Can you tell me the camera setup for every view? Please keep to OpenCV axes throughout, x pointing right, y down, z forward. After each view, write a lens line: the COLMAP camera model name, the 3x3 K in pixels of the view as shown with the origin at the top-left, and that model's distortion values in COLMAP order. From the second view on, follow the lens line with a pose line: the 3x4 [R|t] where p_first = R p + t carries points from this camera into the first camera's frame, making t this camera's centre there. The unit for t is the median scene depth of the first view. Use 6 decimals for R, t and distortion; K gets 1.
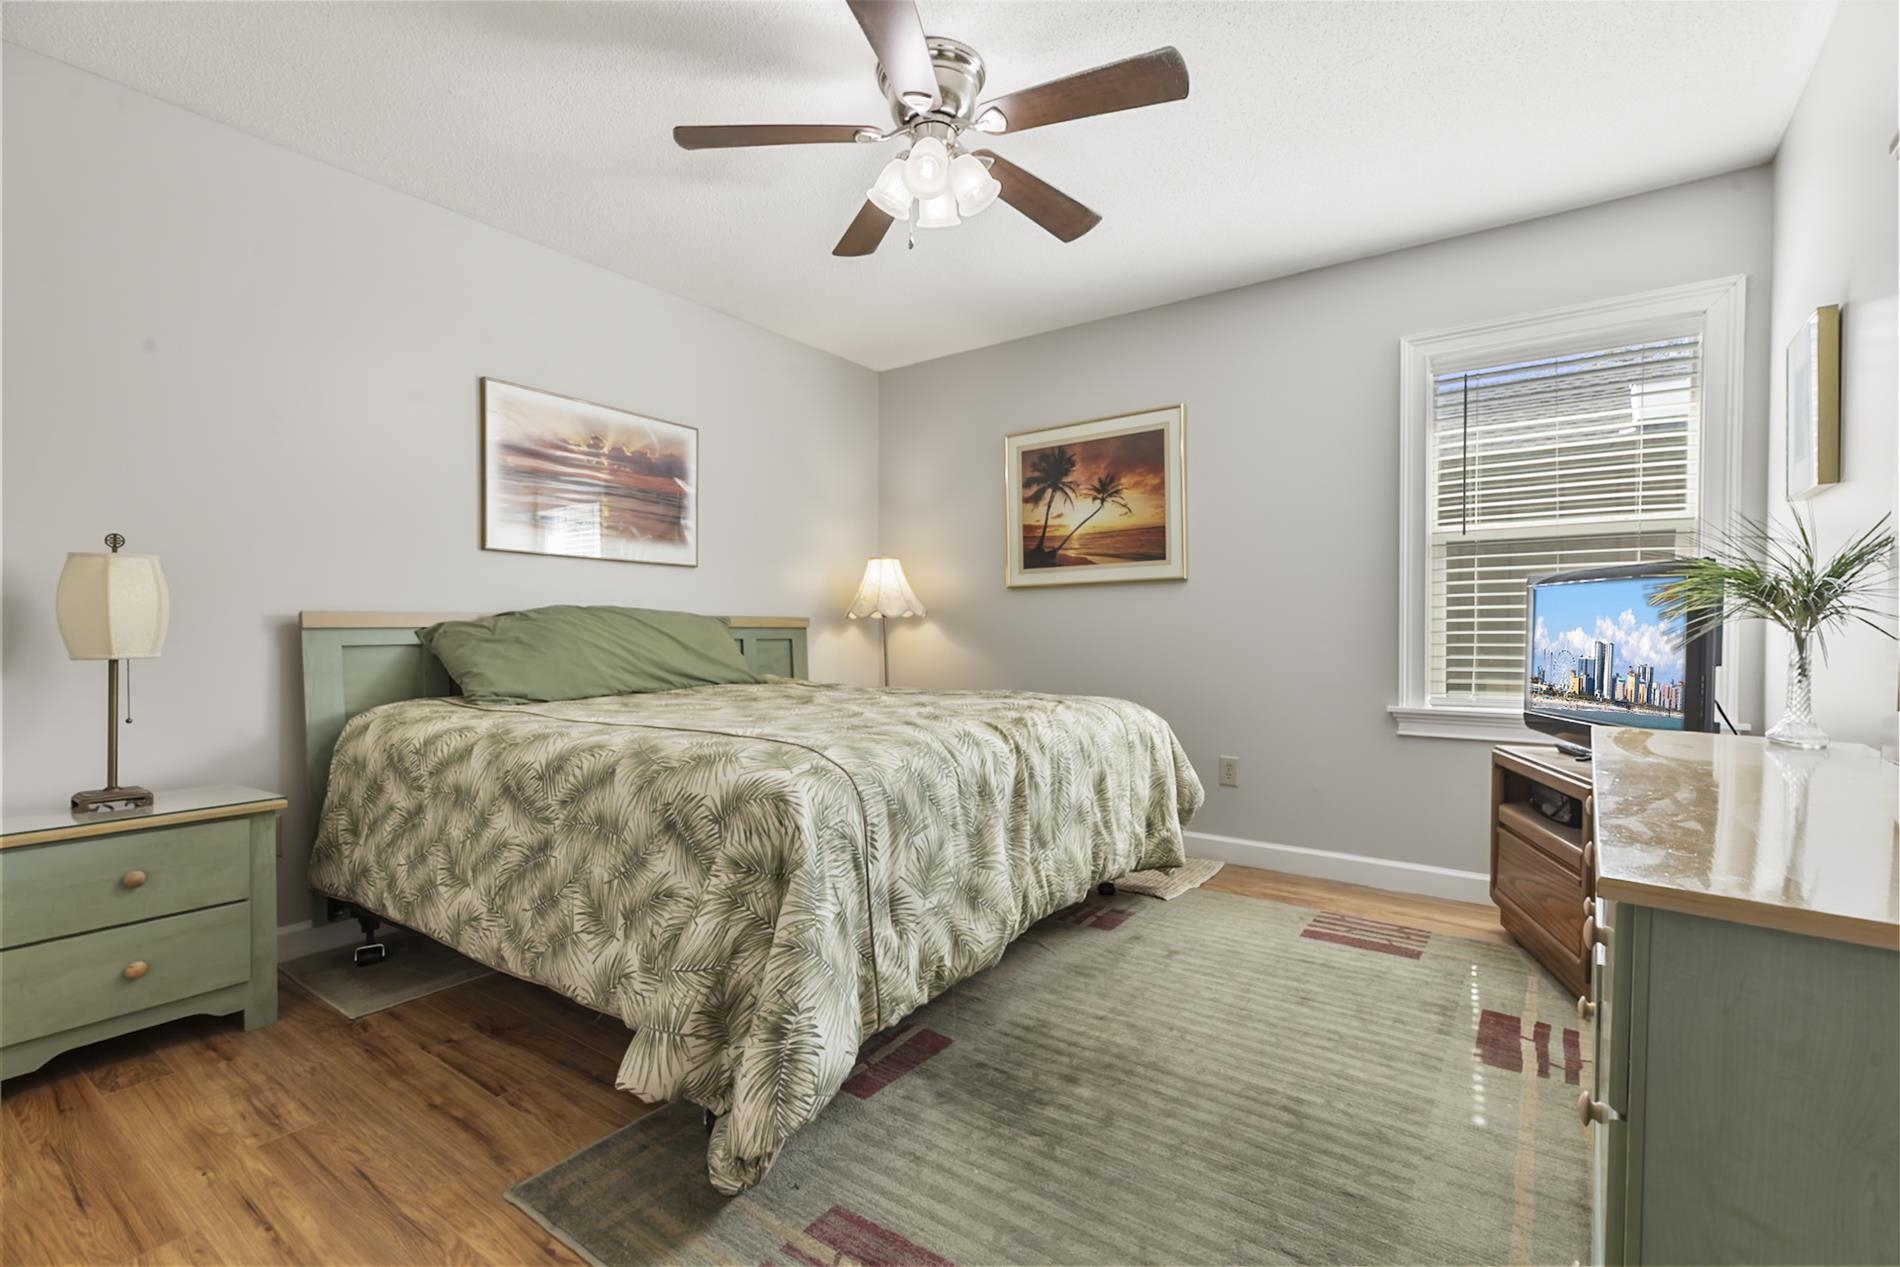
lens RADIAL K [[859.2, 0, 944.8], [0, 859.2, 624.3], [0, 0, 1]] dist [0.009253, 0.000258]
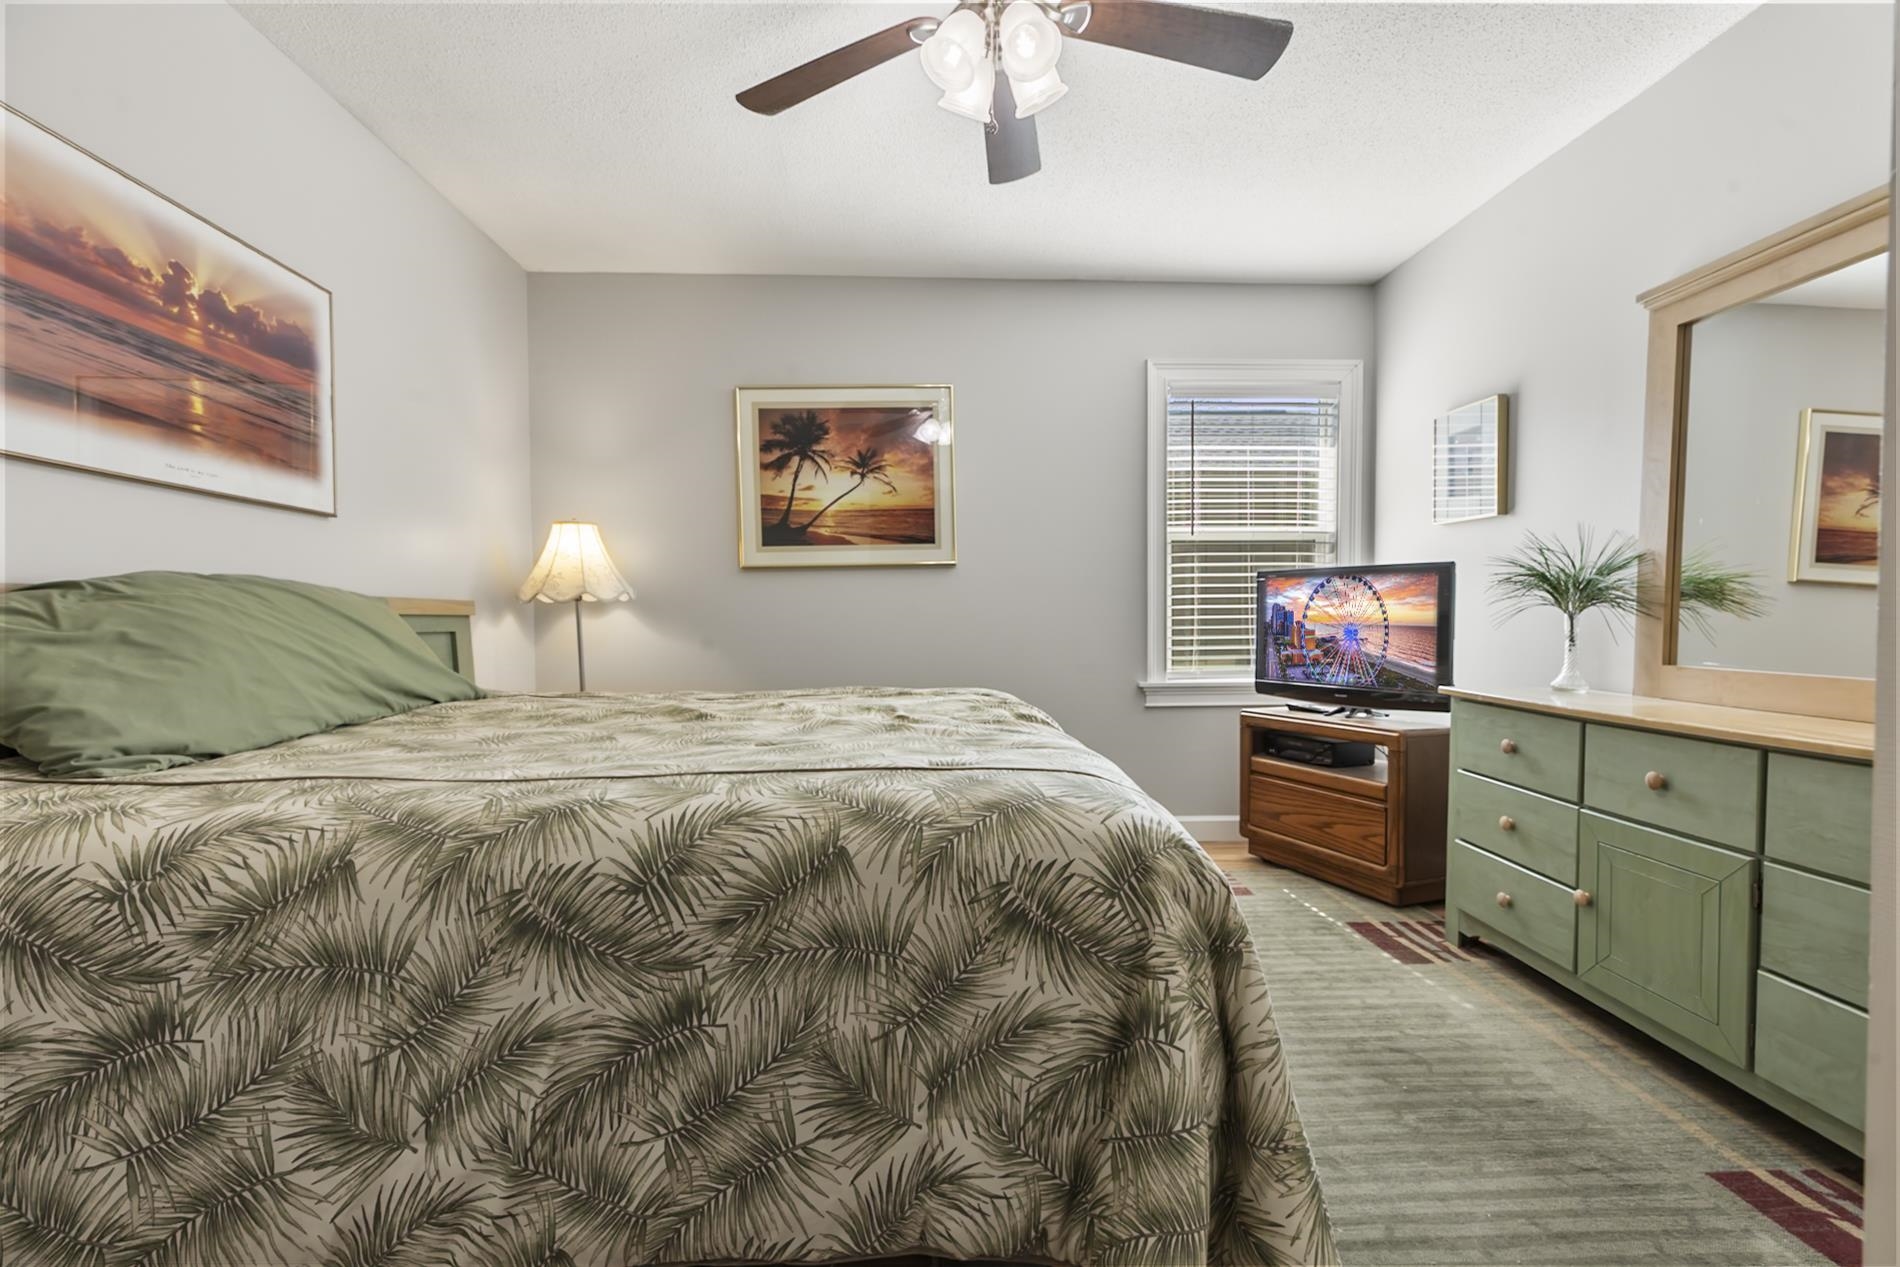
lens RADIAL K [[859.2, 0, 944.8], [0, 859.2, 624.3], [0, 0, 1]] dist [0.009253, 0.000258]
pose [[0.775074, -0.008941, 0.631807, -0.426714], [0.001175, 0.999919, 0.012709, 0.003961], [-0.631869, -0.009108, 0.775022, 0.300161]]
